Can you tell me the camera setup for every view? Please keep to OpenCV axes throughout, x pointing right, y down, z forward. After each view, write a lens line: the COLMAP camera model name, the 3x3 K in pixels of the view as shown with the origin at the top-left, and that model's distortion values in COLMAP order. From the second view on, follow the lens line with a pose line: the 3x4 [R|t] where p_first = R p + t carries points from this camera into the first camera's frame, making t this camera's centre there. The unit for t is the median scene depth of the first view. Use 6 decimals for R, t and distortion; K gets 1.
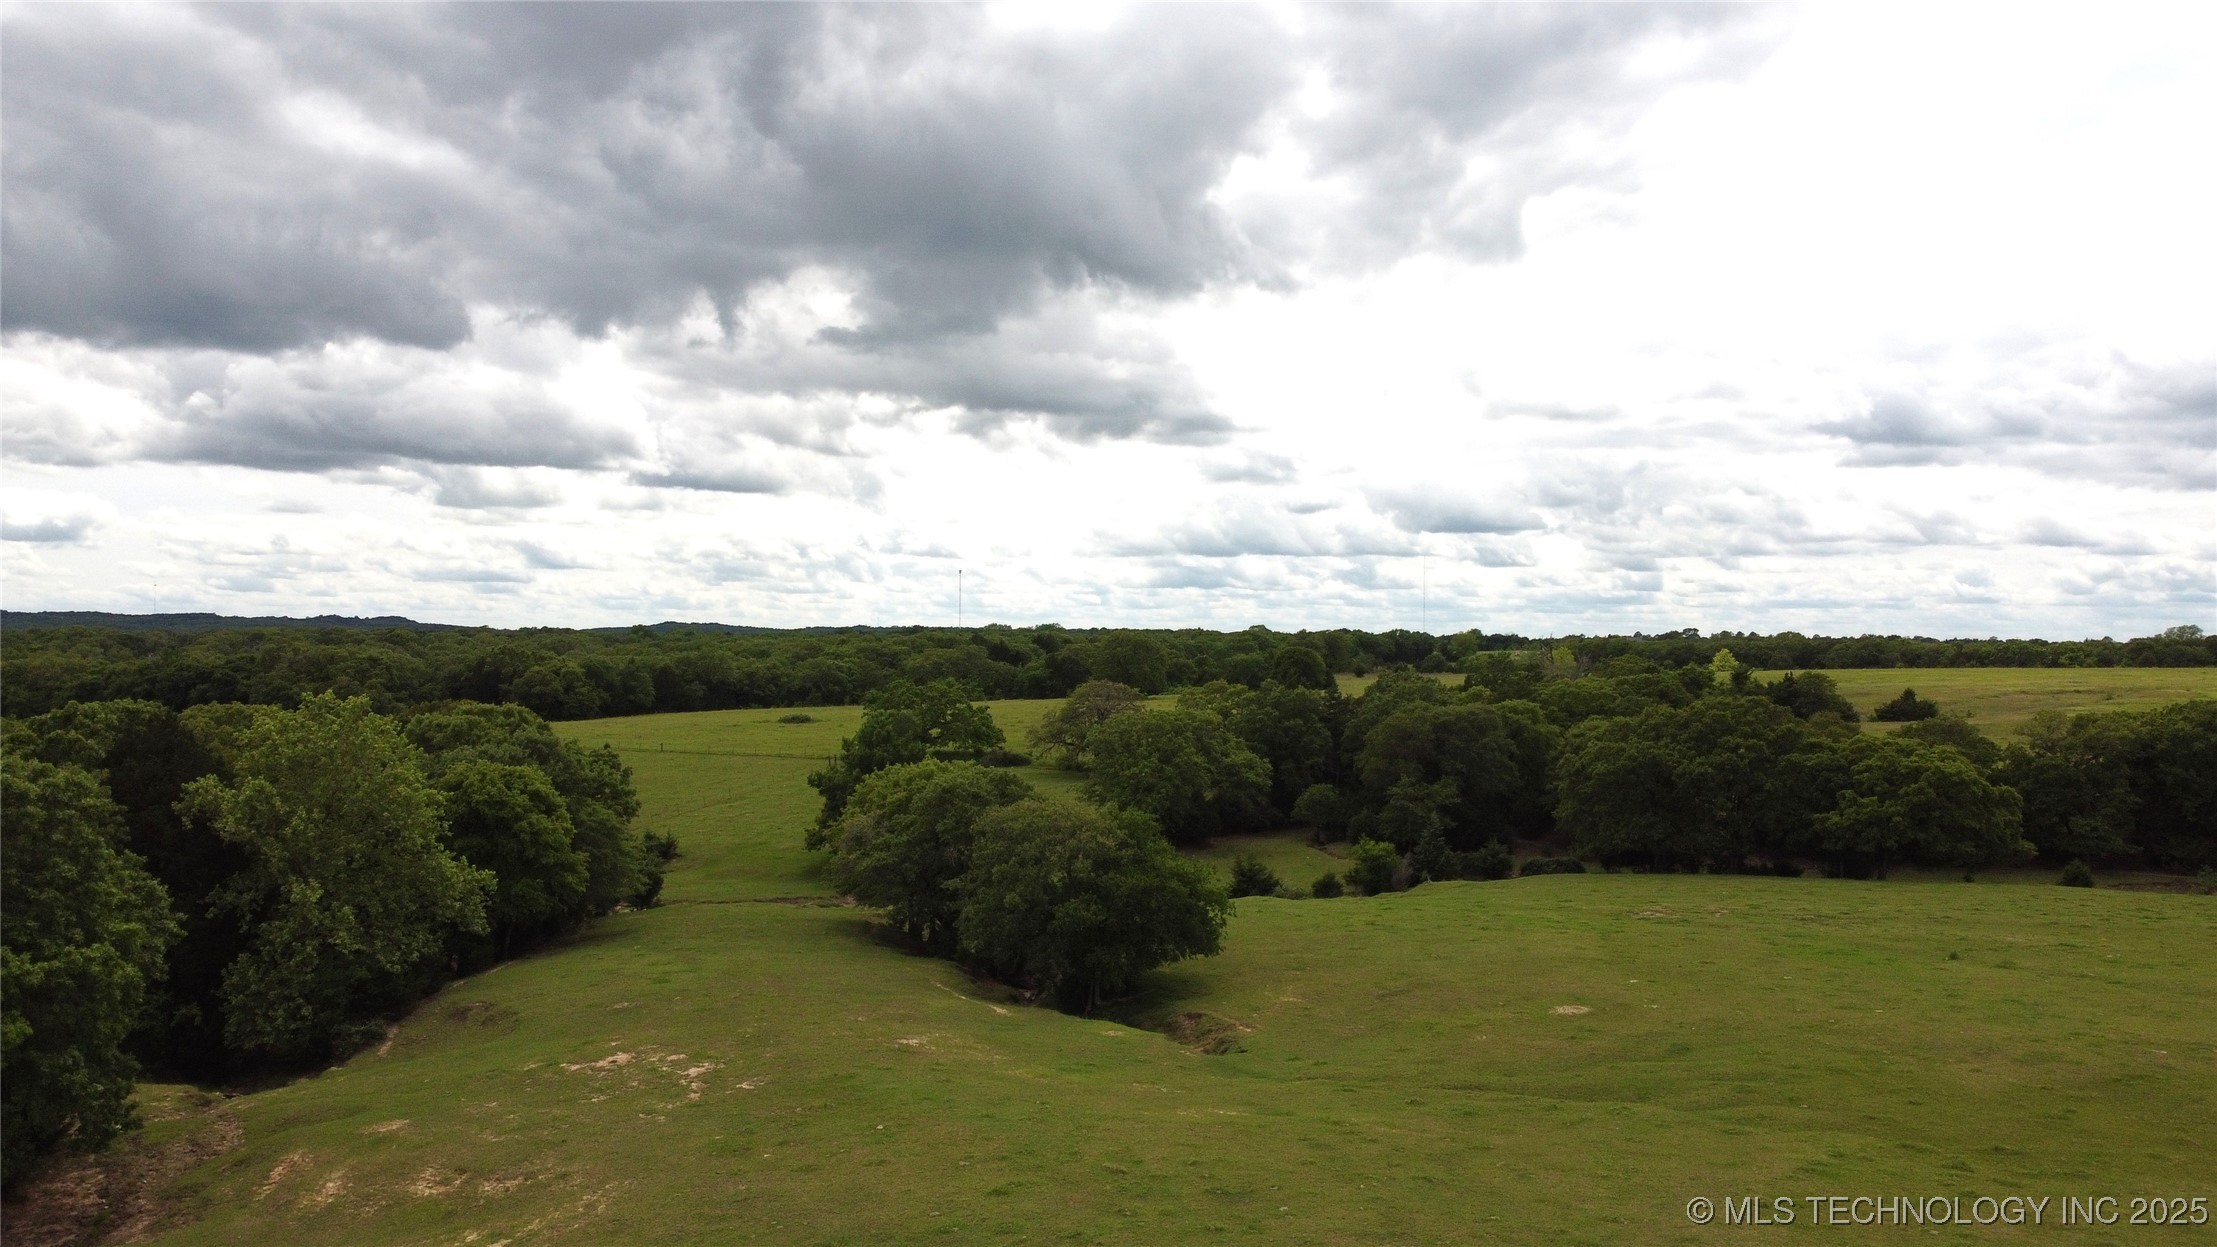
lens RADIAL K [[1687.8, 0, 1116.2], [0, 1687.8, 651.5], [0, 0, 1]] dist [0.007936, -0.010971]
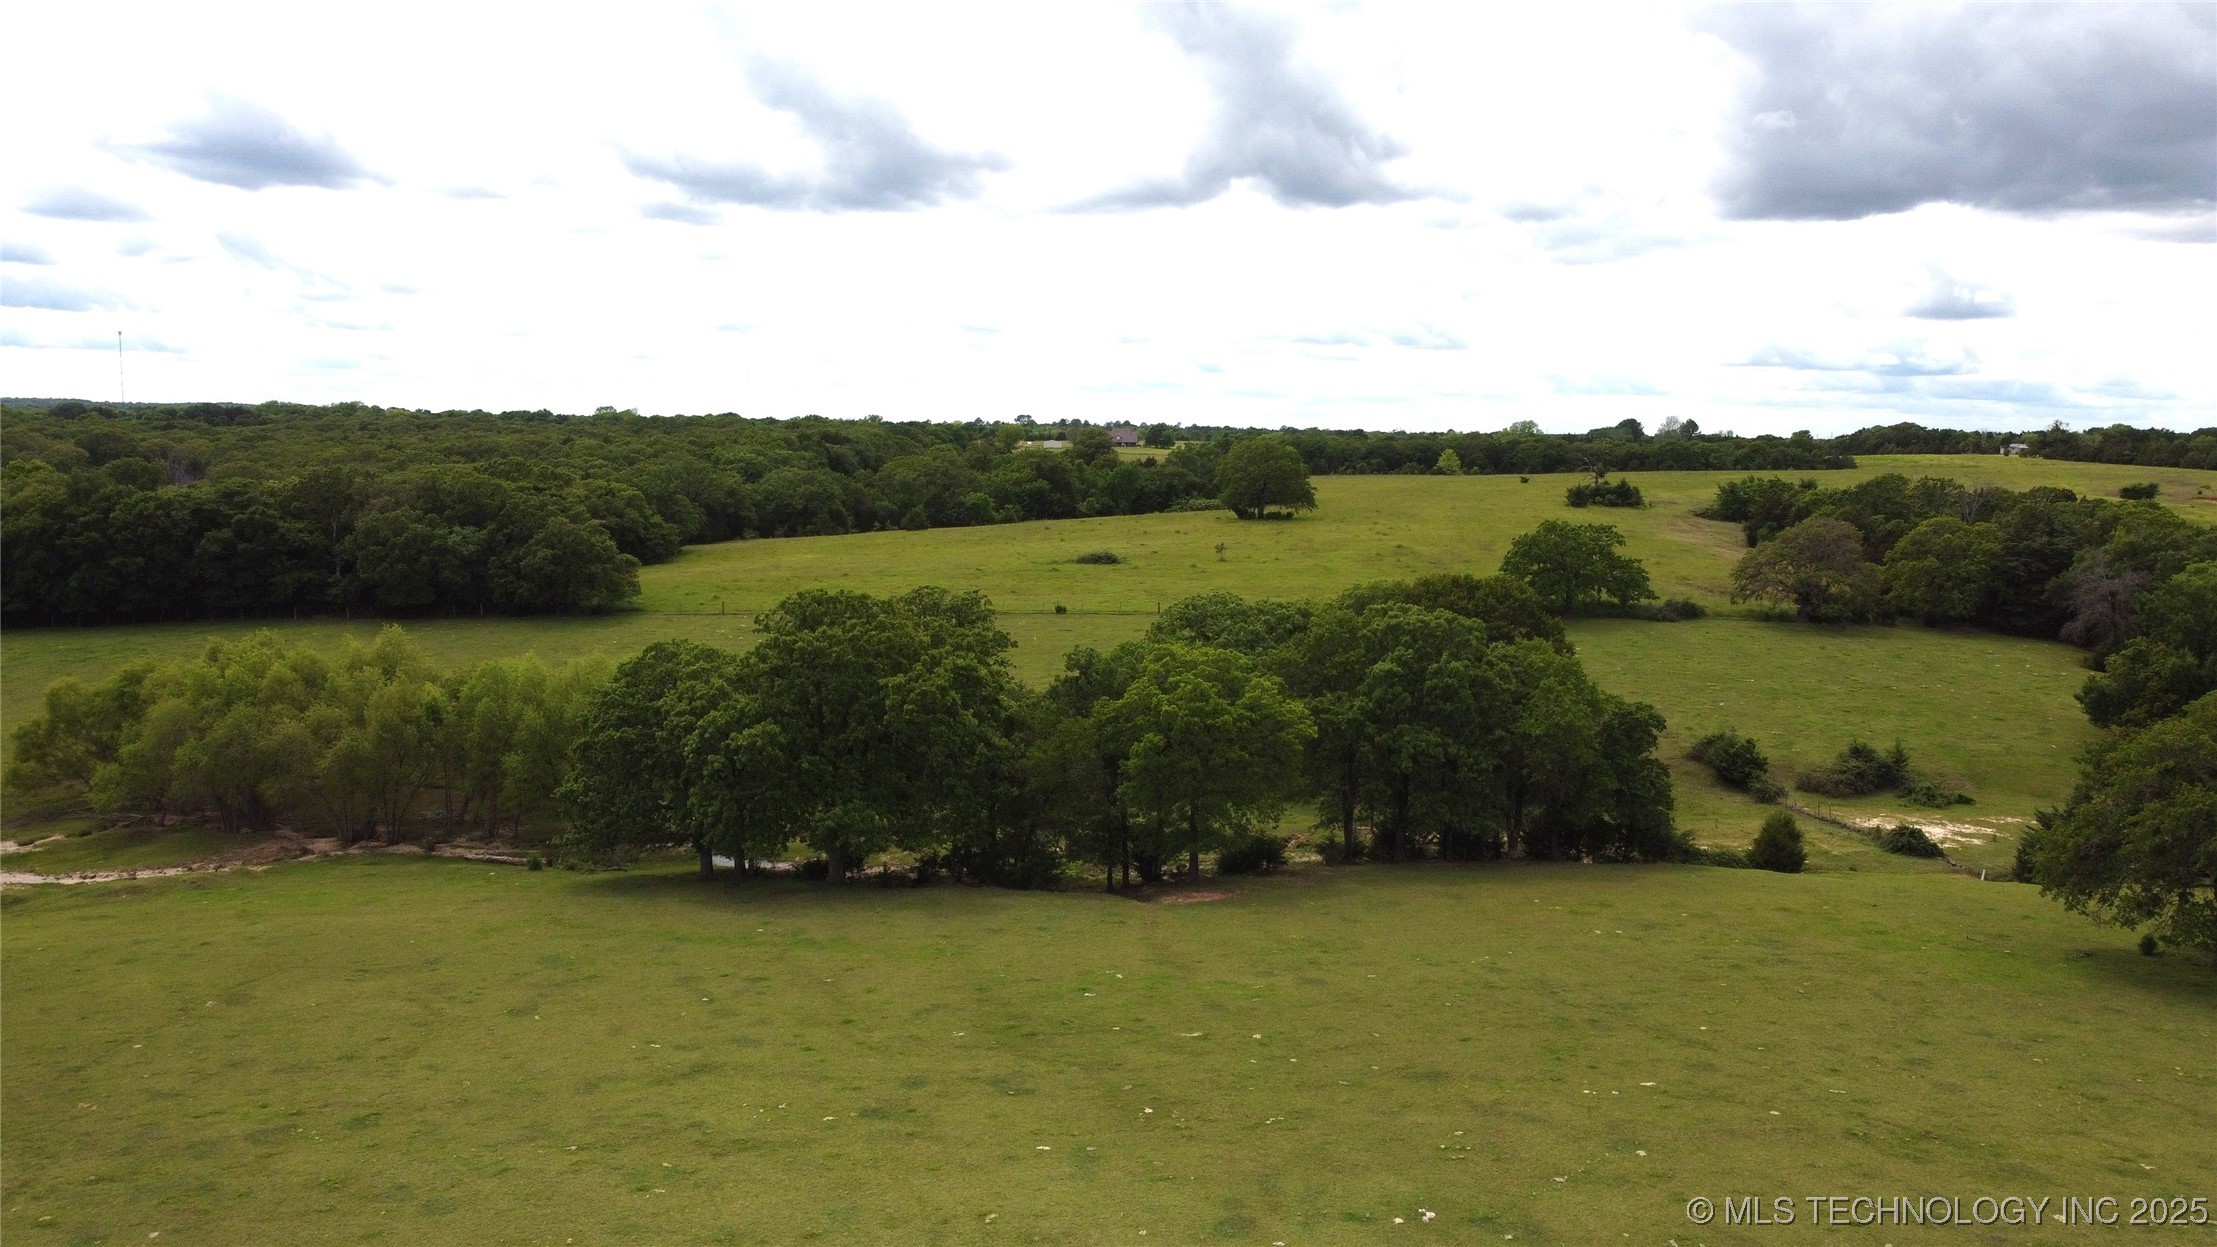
lens RADIAL K [[1687.8, 0, 1132.7], [0, 1687.8, 617.3], [0, 0, 1]] dist [0.007936, -0.010971]
pose [[0.881655, -0.046712, 0.469578, -1.561168], [-0.004709, 0.994168, 0.107739, -0.051161], [-0.471872, -0.097200, 0.876293, 0.844670]]
